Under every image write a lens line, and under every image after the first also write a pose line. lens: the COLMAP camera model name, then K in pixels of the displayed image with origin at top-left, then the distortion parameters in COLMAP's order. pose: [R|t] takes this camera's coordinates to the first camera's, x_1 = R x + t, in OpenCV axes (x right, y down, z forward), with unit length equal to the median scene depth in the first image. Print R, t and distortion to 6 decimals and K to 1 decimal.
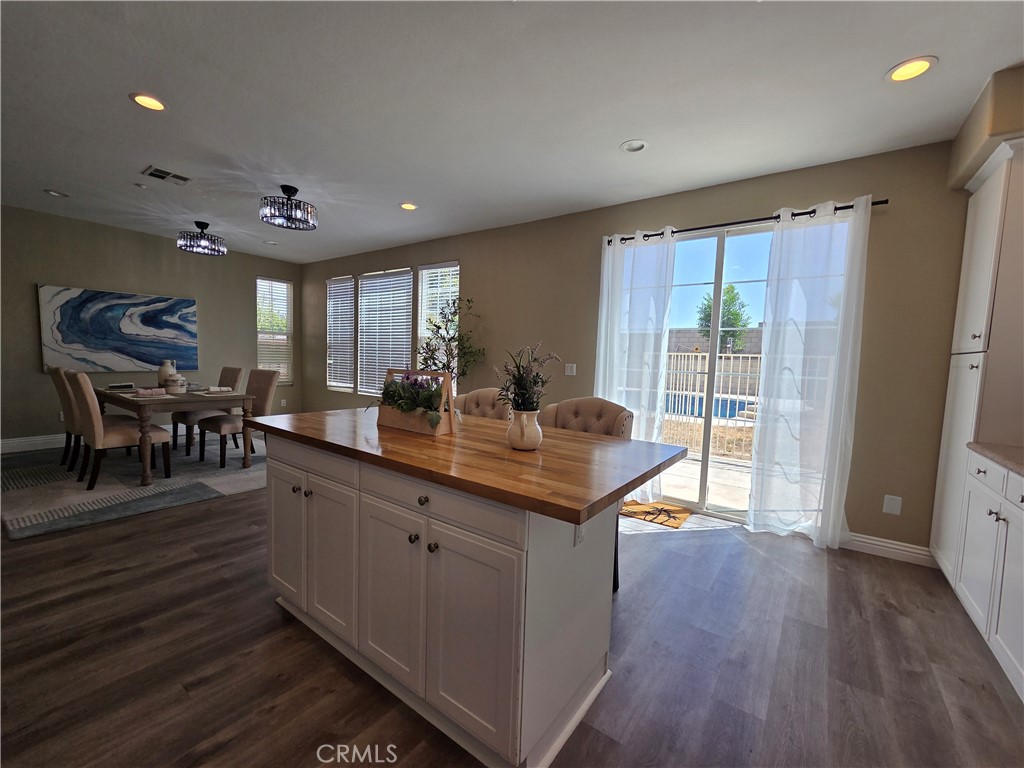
lens RADIAL K [[419.6, 0, 513.8], [0, 419.6, 388.3], [0, 0, 1]] dist [-0.001278, -0.000374]
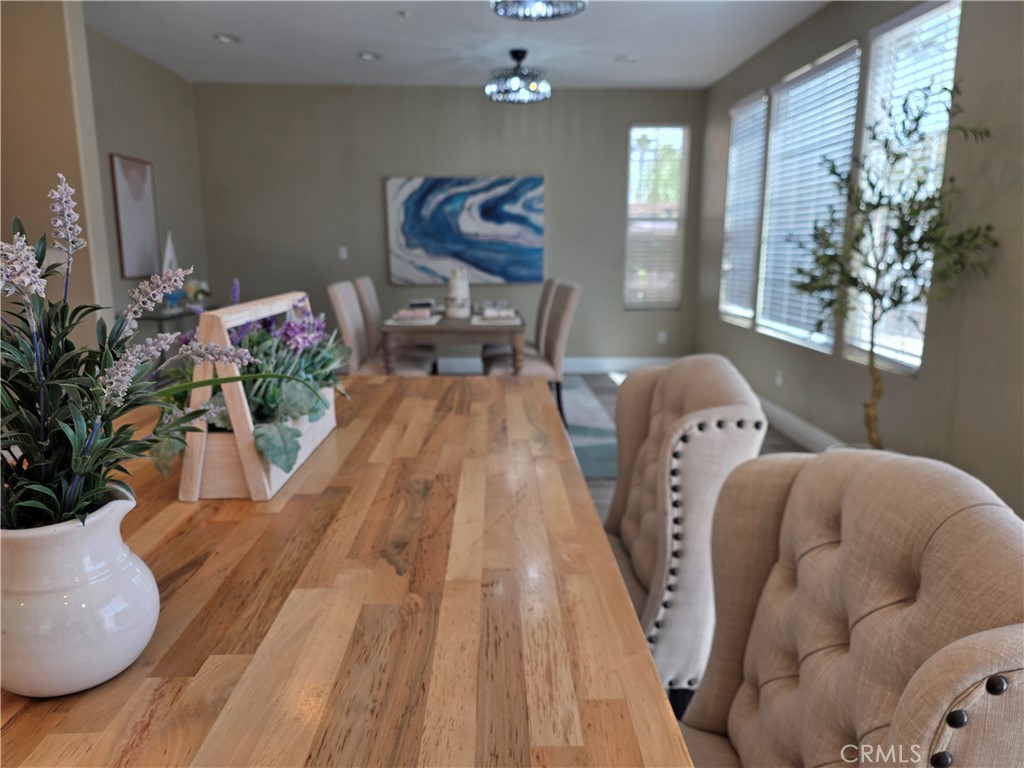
lens RADIAL K [[690.5, 0, 512.0], [0, 690.5, 384.0], [0, 0, 1]] dist [0.068235, -0.092837]
pose [[0.613985, 0.122178, -0.779804, 0.132943], [-0.038703, 0.991419, 0.124861, -0.019688], [0.788368, -0.046482, 0.613445, 0.288364]]
